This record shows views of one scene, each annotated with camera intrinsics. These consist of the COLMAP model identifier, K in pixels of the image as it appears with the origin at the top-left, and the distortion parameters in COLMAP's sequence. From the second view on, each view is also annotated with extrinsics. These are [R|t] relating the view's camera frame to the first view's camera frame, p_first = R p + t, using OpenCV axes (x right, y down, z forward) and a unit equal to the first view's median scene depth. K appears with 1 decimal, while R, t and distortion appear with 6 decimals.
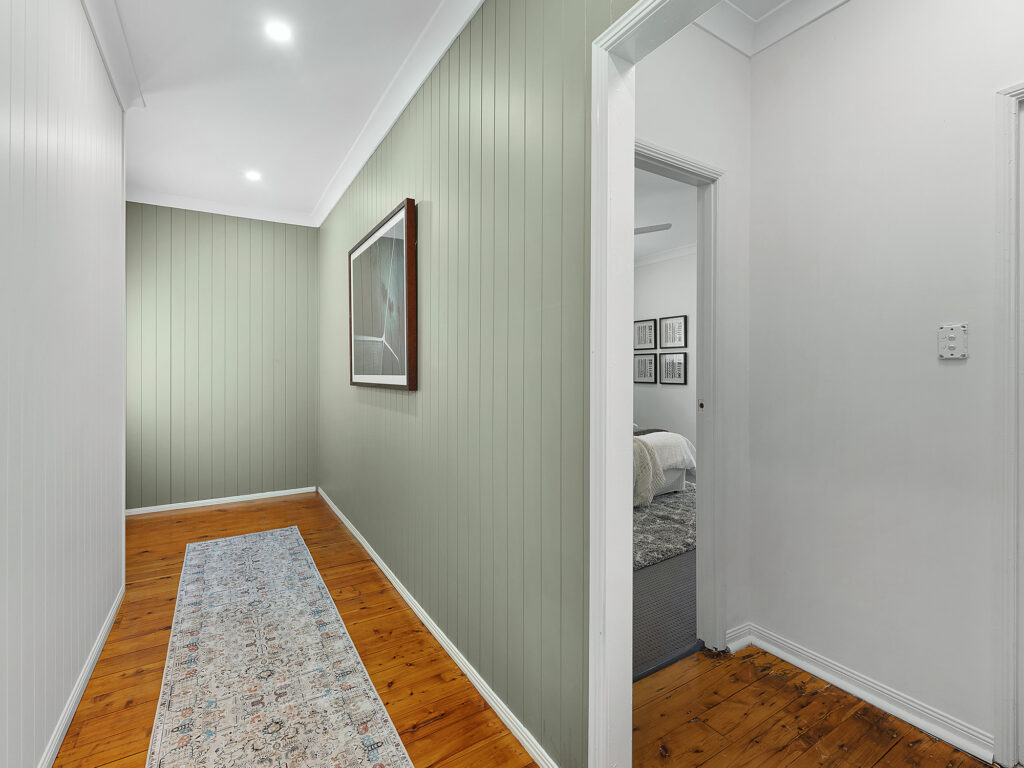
lens RADIAL K [[466.8, 0, 516.2], [0, 466.8, 376.1], [0, 0, 1]] dist [-0.002946, -0.001316]
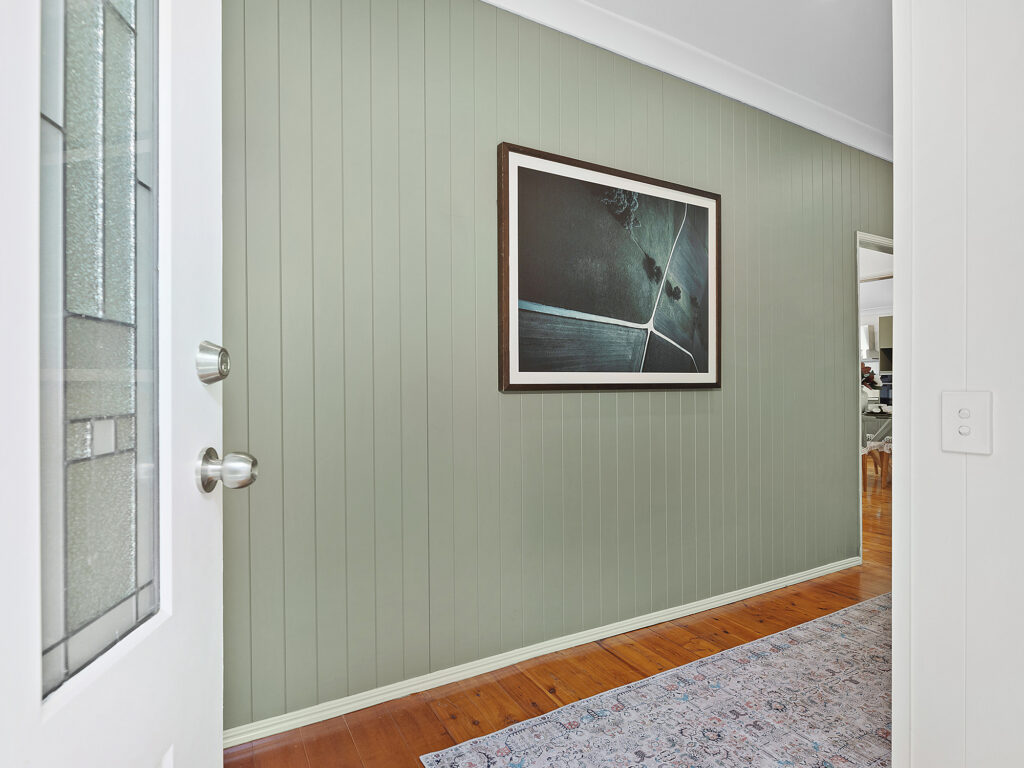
lens RADIAL K [[524.7, 0, 512.2], [0, 524.7, 384.0], [0, 0, 1]] dist [0.000197, 0.000133]
pose [[0.058638, -0.002590, 0.998276, -0.642394], [0.005820, 0.999981, 0.002252, 0.008605], [-0.998262, 0.005678, 0.058652, 0.639921]]
